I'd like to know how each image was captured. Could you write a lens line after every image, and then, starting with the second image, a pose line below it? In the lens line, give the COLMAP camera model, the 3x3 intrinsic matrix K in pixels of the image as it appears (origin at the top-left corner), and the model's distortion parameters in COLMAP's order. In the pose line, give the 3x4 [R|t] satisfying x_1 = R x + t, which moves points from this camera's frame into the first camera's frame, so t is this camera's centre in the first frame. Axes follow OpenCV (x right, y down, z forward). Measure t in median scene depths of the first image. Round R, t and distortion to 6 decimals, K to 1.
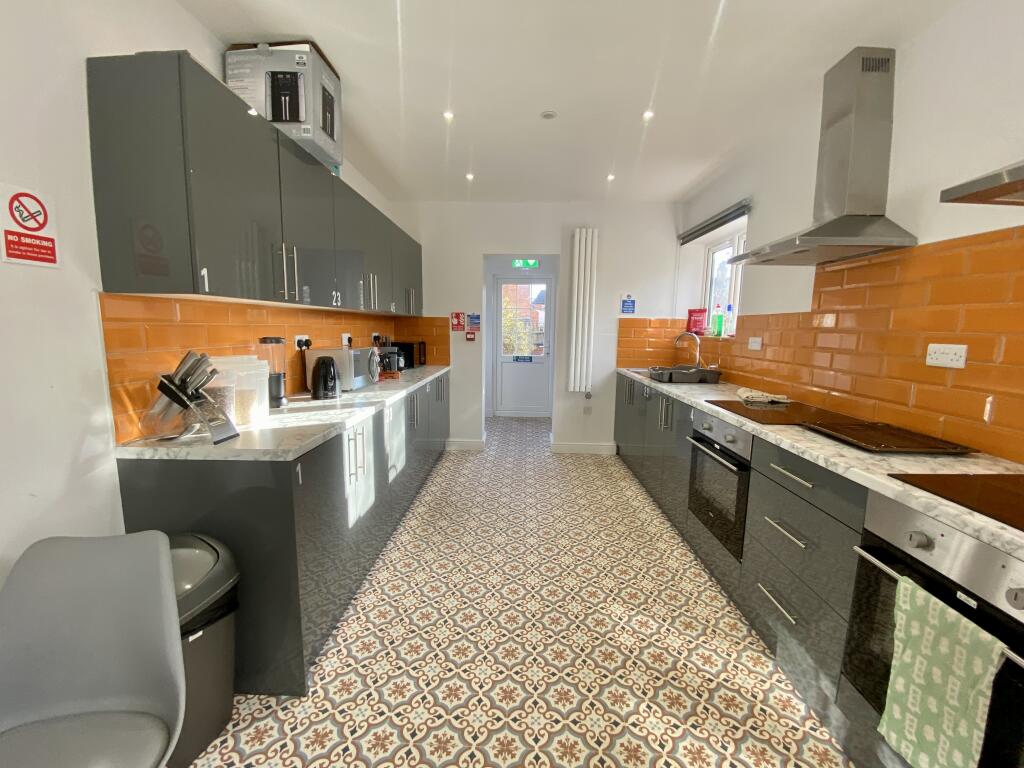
lens RADIAL K [[417.9, 0, 512.0], [0, 417.9, 384.0], [0, 0, 1]] dist [0.035613, -0.028932]
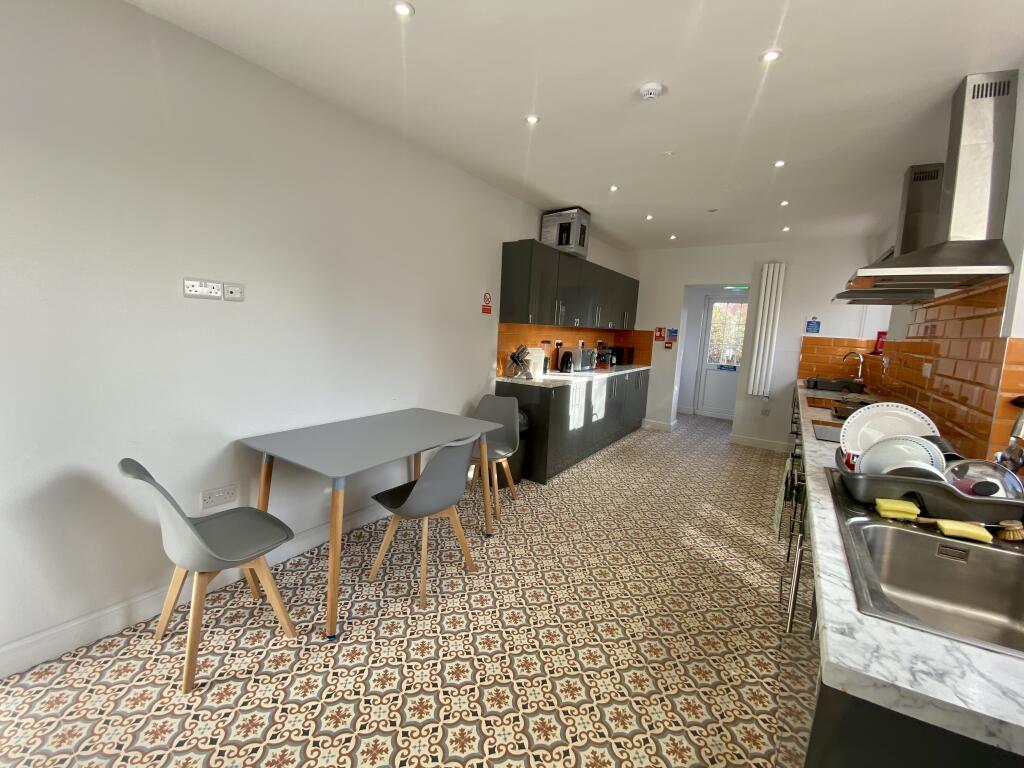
lens RADIAL K [[417.9, 0, 512.0], [0, 417.9, 384.0], [0, 0, 1]] dist [0.035613, -0.028932]
pose [[0.846688, 0.098674, -0.522860, 0.371758], [-0.107480, 0.994115, 0.013563, 0.088177], [0.521121, 0.044713, 0.852311, -0.798860]]
